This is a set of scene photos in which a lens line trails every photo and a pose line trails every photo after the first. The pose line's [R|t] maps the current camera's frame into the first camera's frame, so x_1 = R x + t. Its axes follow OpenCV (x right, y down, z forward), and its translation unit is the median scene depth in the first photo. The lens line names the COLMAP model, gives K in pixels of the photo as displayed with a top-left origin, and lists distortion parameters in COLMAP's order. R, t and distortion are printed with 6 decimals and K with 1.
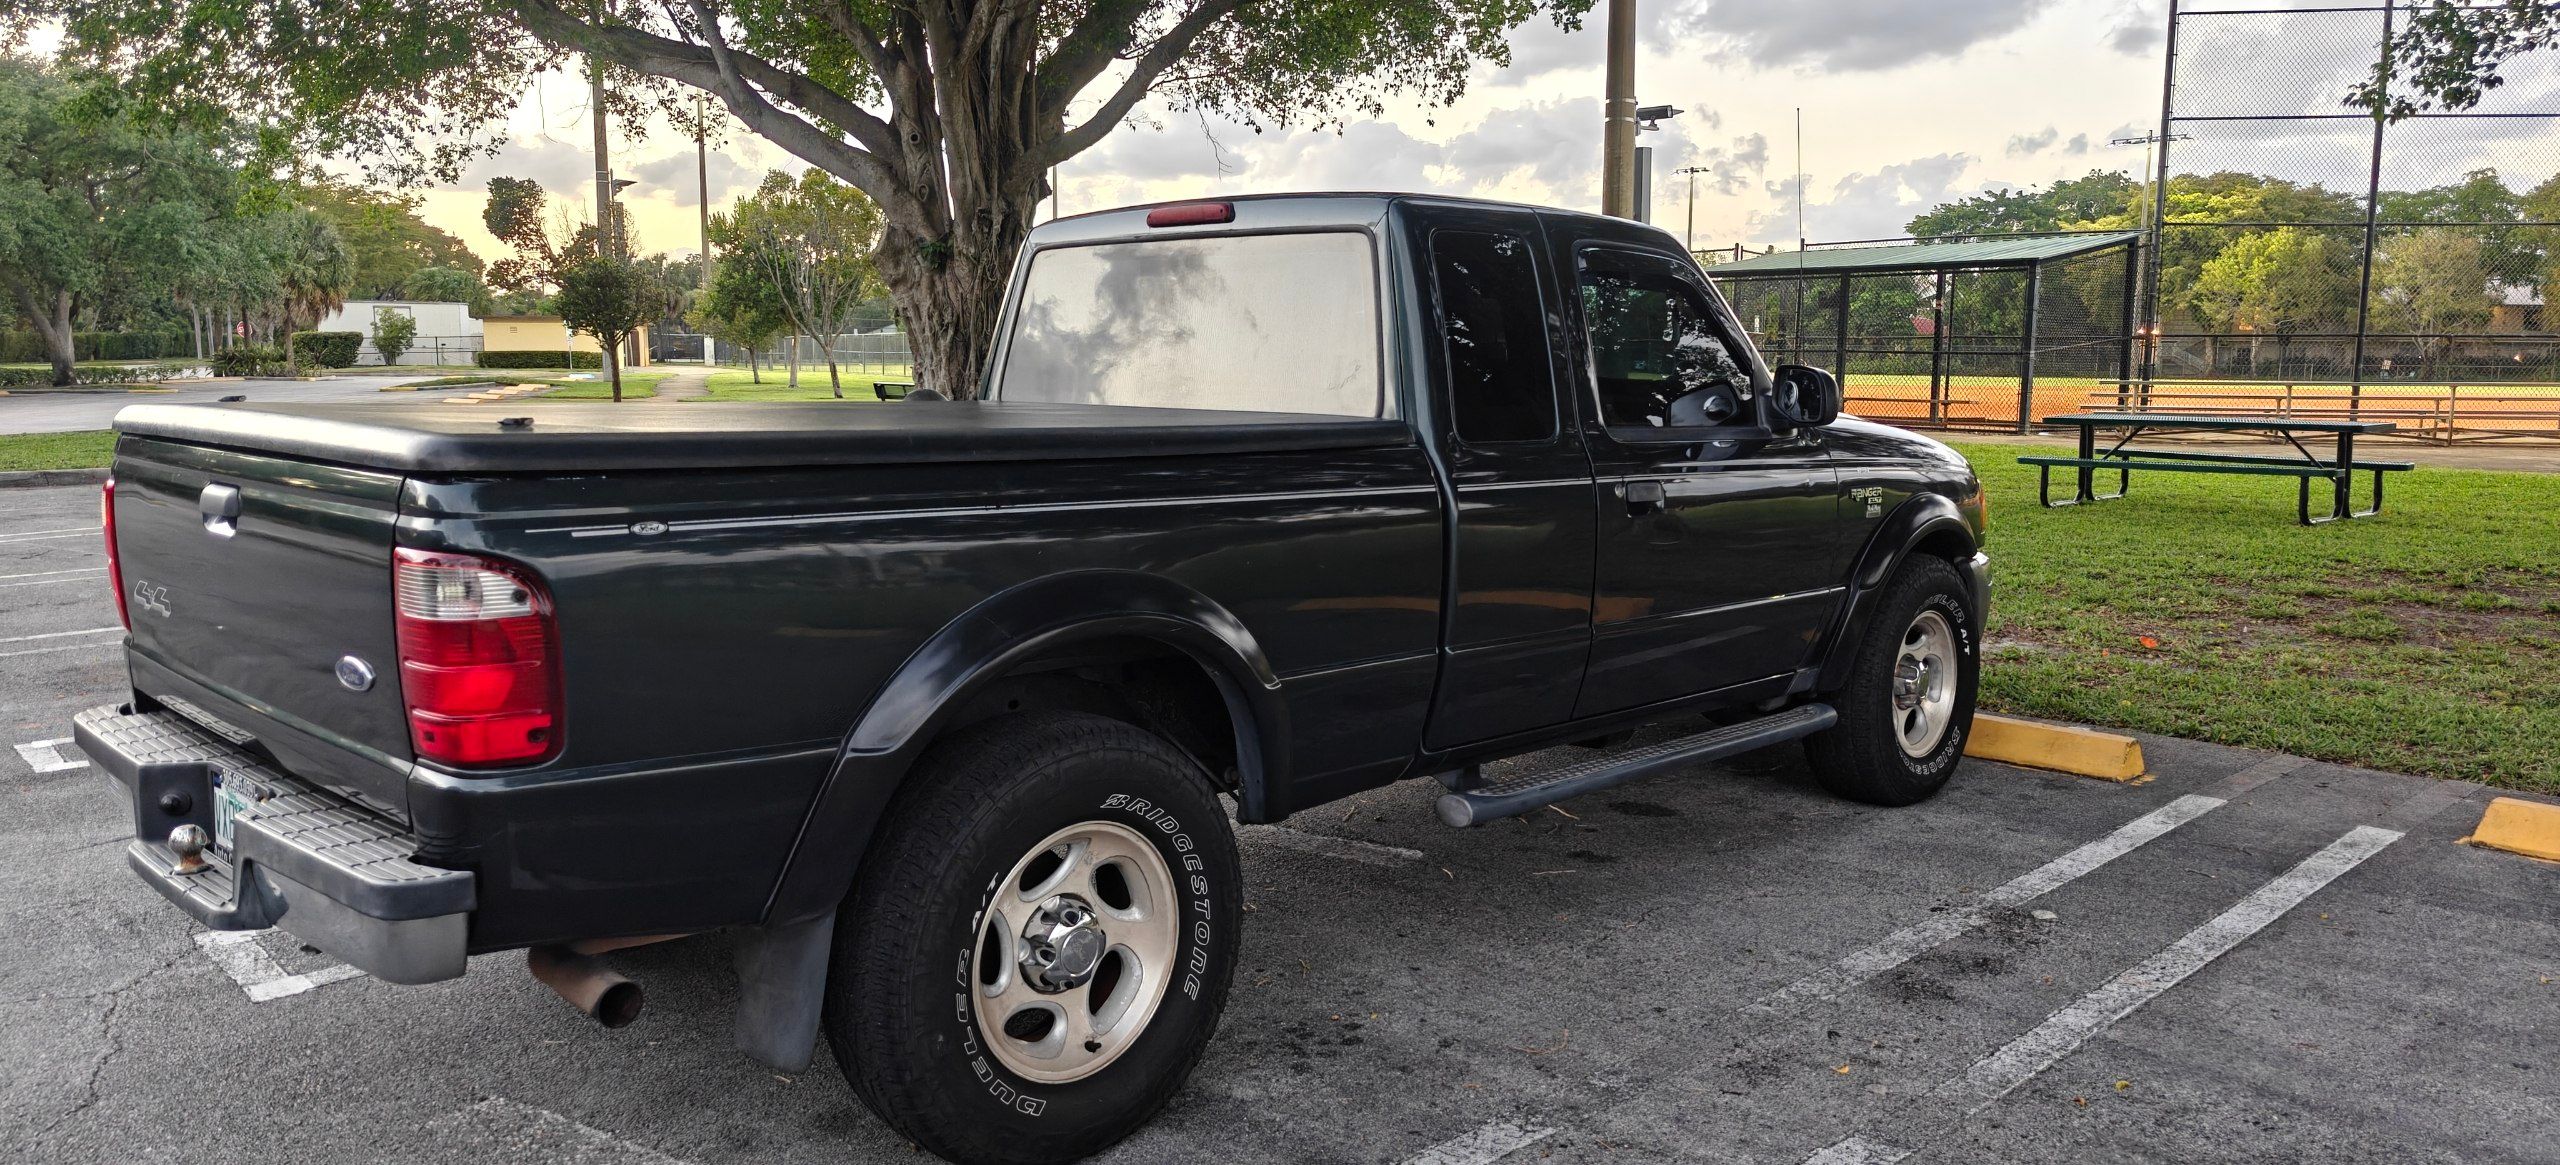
lens RADIAL K [[1748.1, 0, 1283.1], [0, 1748.1, 590.0], [0, 0, 1]] dist [0.045903, -0.040883]
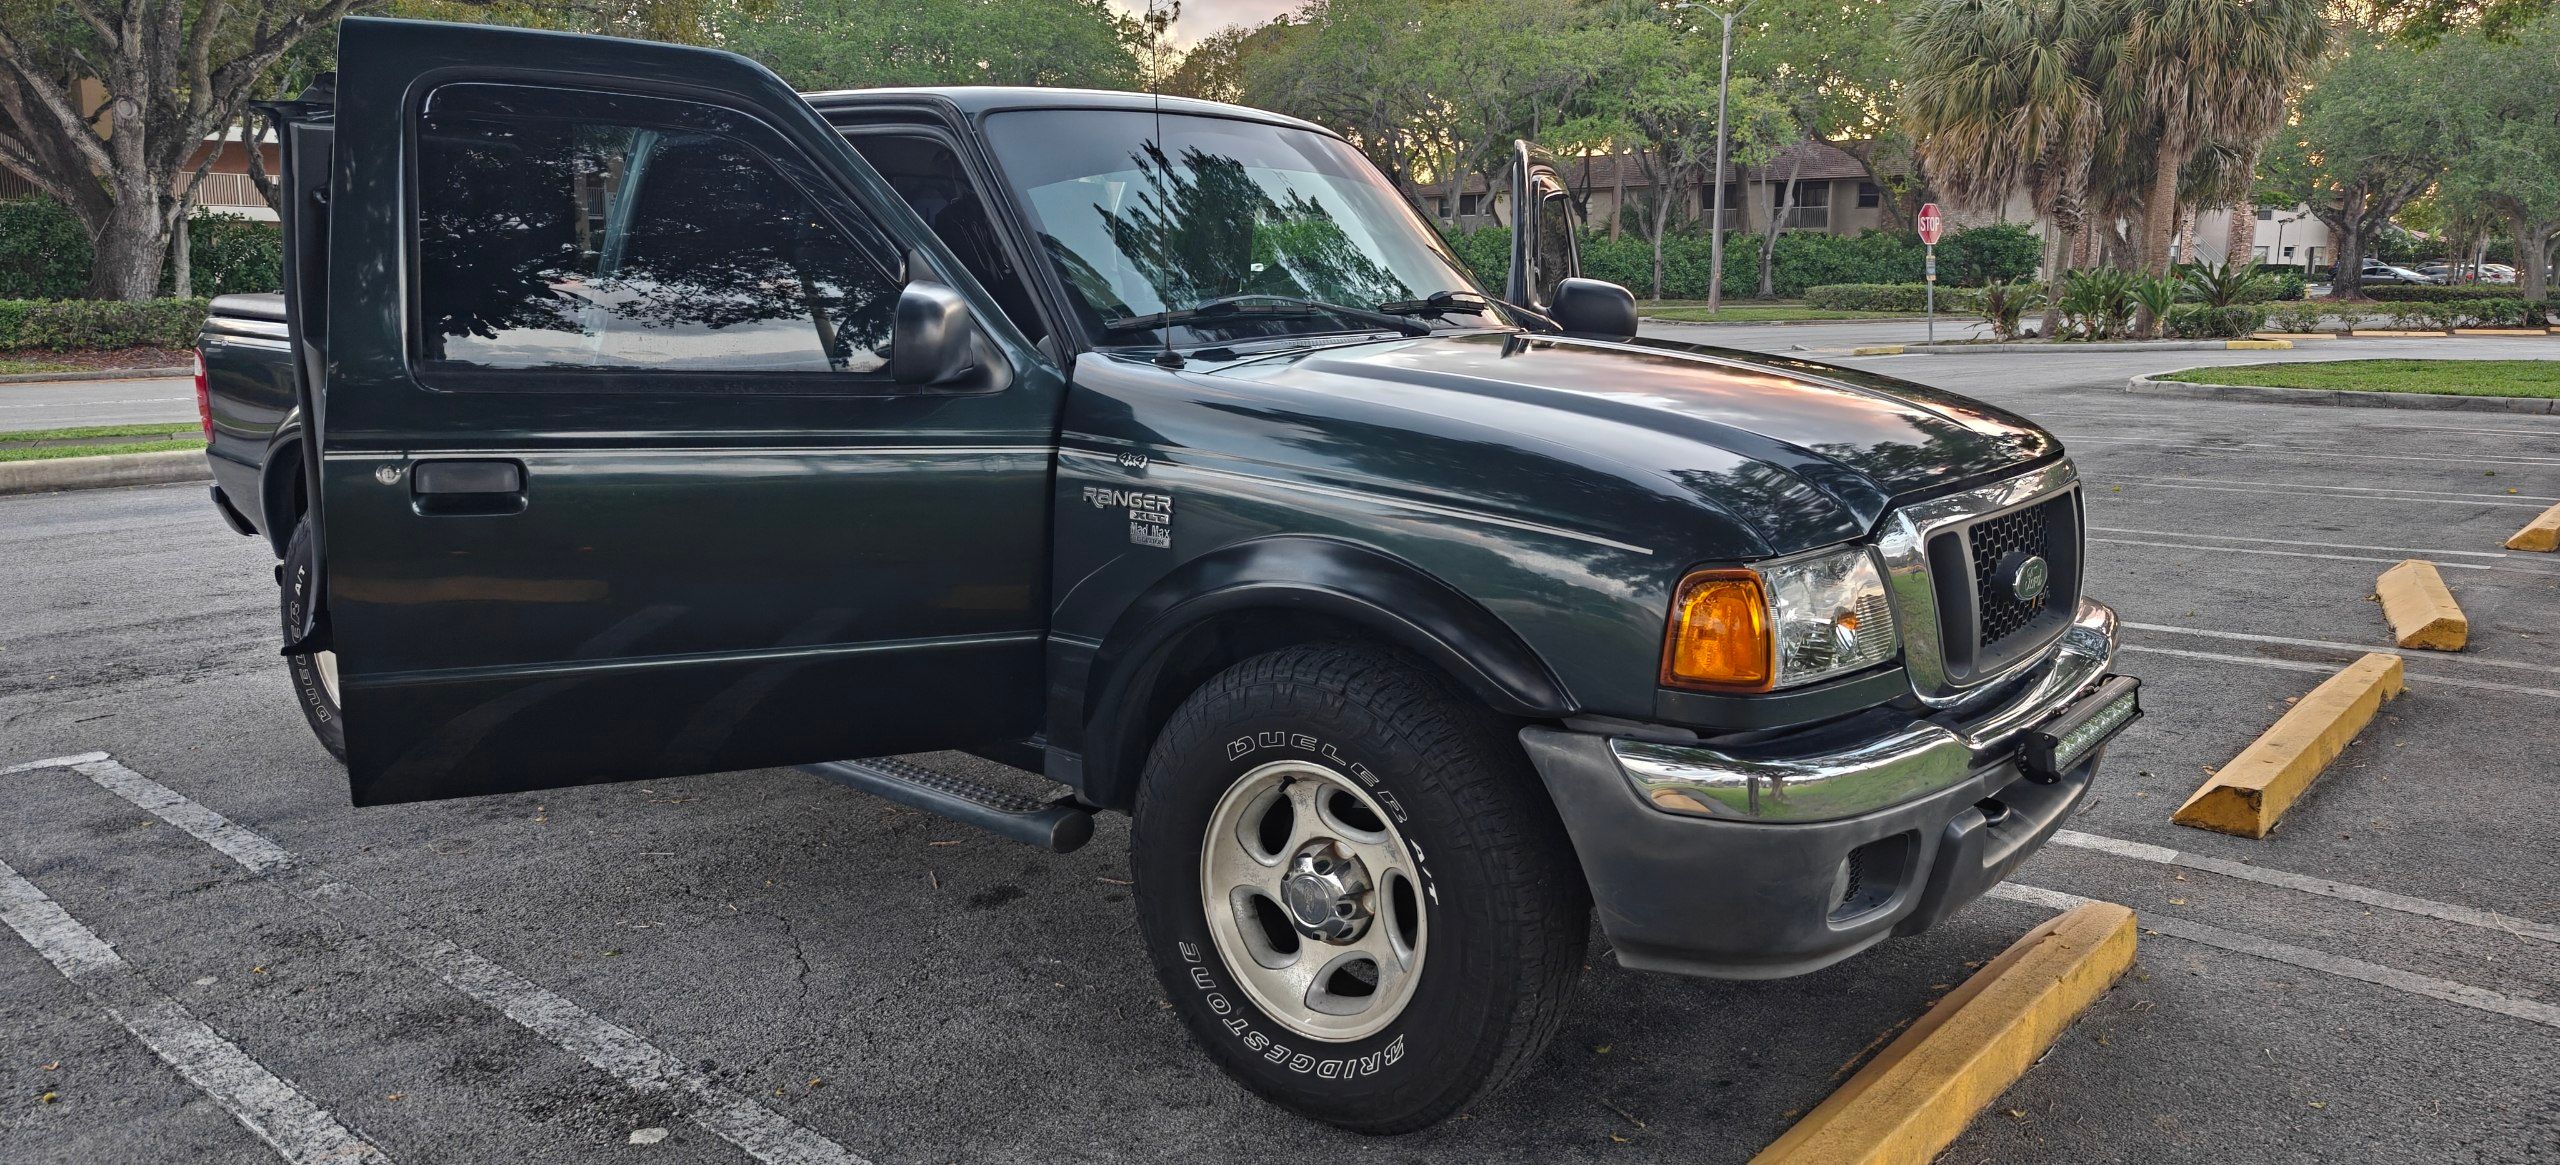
lens RADIAL K [[1748.1, 0, 1272.9], [0, 1748.1, 568.1], [0, 0, 1]] dist [0.045903, -0.040883]
pose [[0.098626, 0.166895, -0.981030, 0.485696], [-0.139876, 0.978373, 0.152381, -0.068135], [0.985245, 0.122194, 0.119838, 0.519933]]
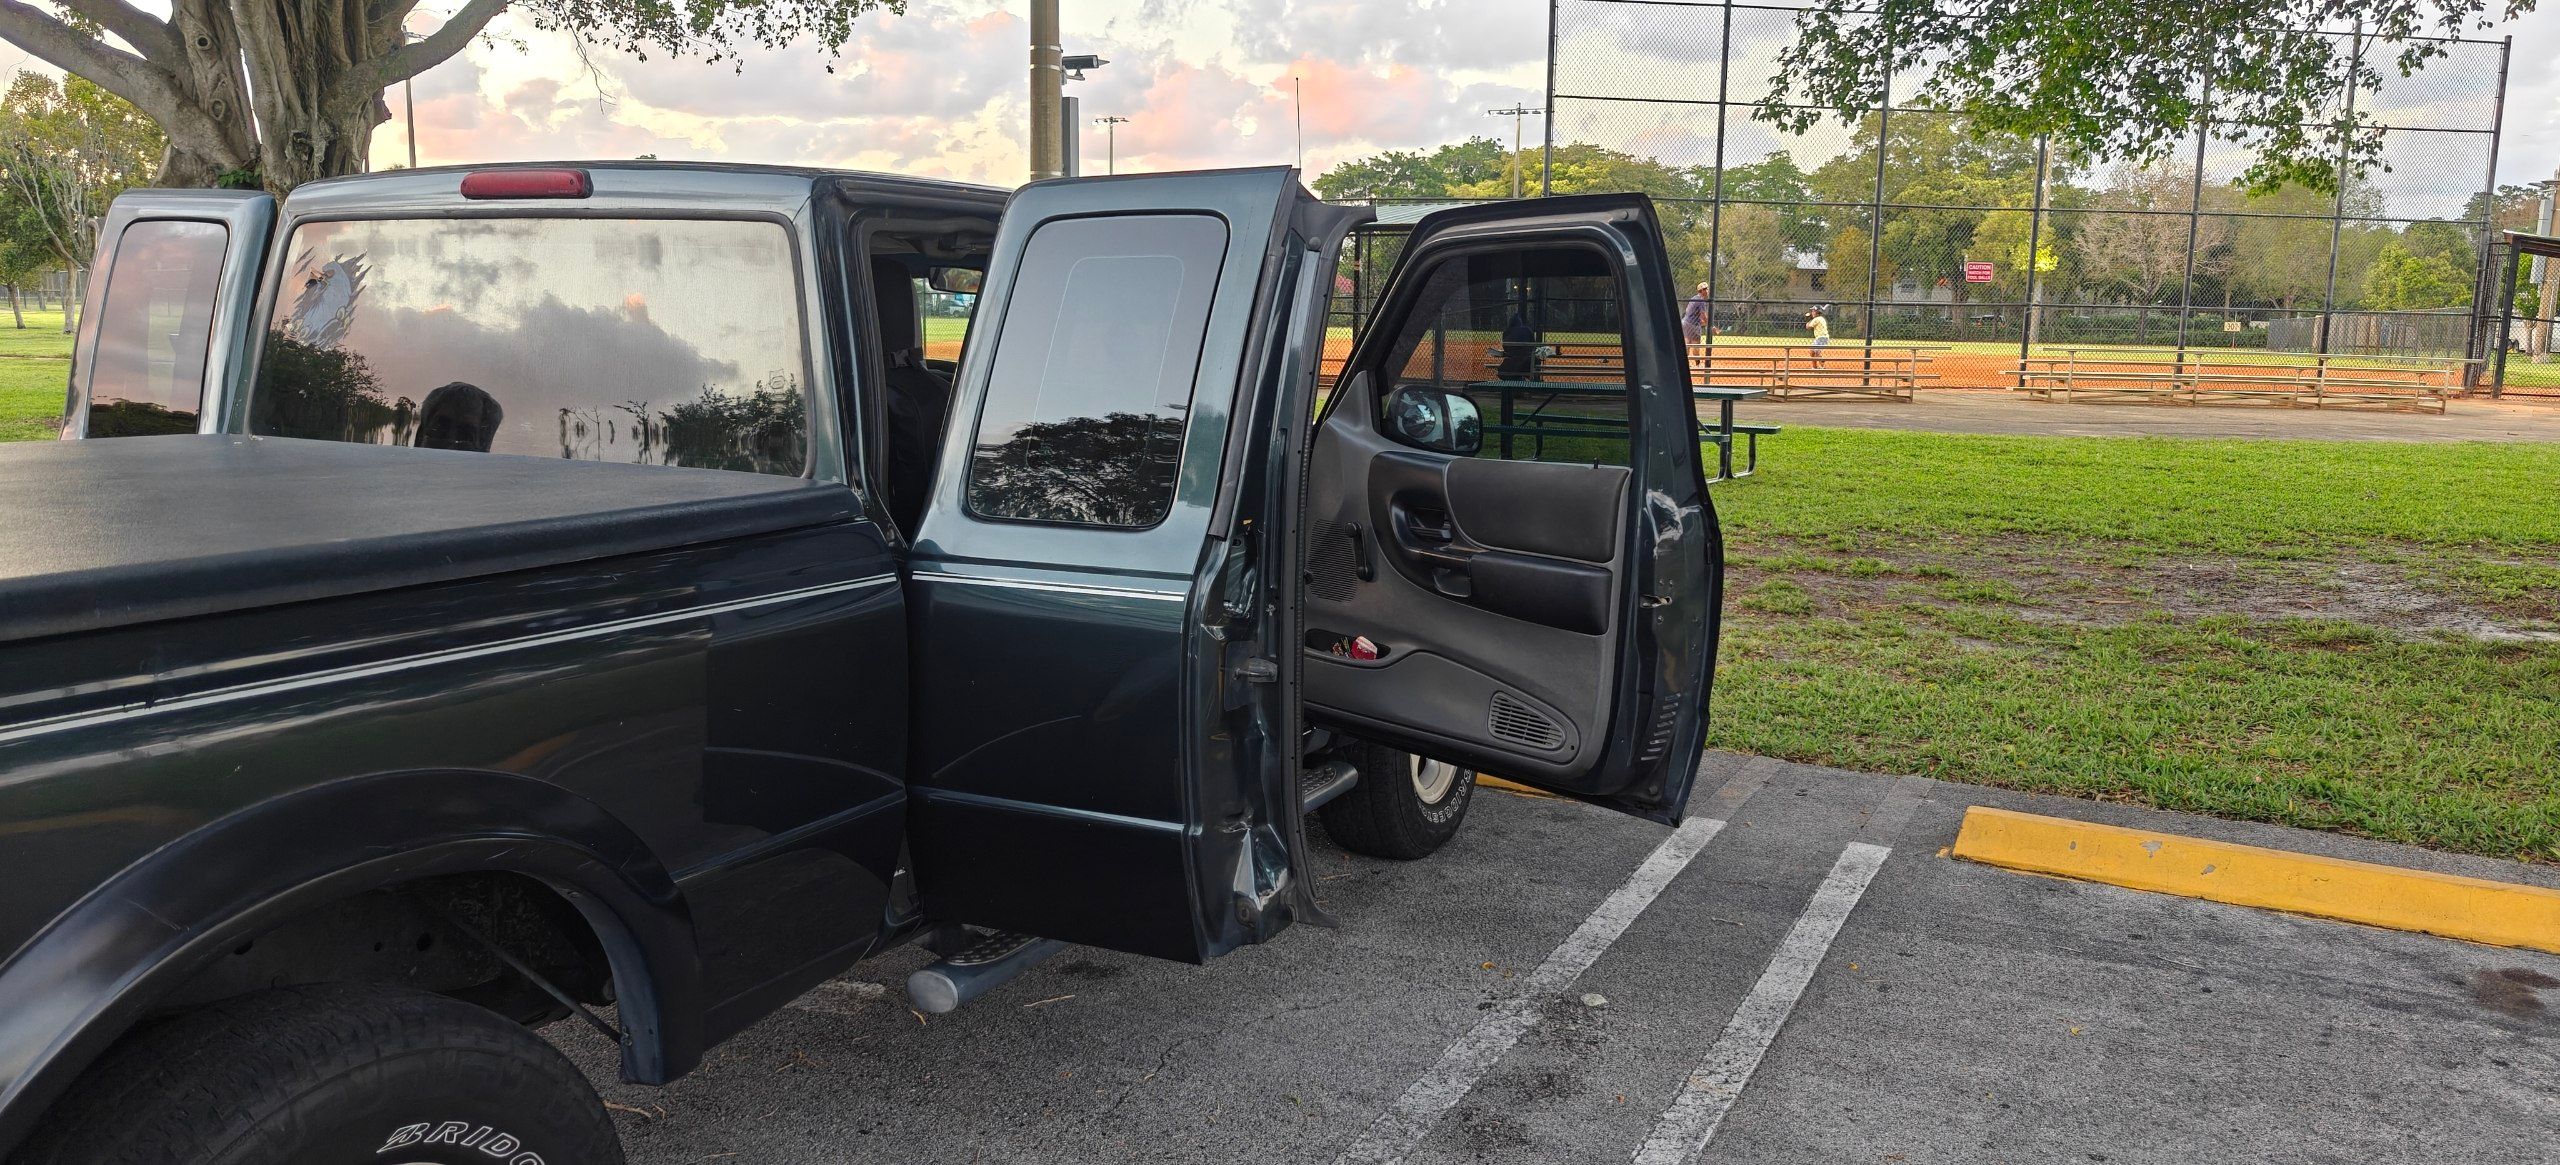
lens RADIAL K [[1748.1, 0, 1280.2], [0, 1748.1, 587.7], [0, 0, 1]] dist [0.045903, -0.040883]
pose [[0.949564, -0.040380, 0.310961, 0.004608], [0.031346, 0.998930, 0.033998, -0.028494], [-0.312001, -0.022536, 0.949814, 0.094624]]
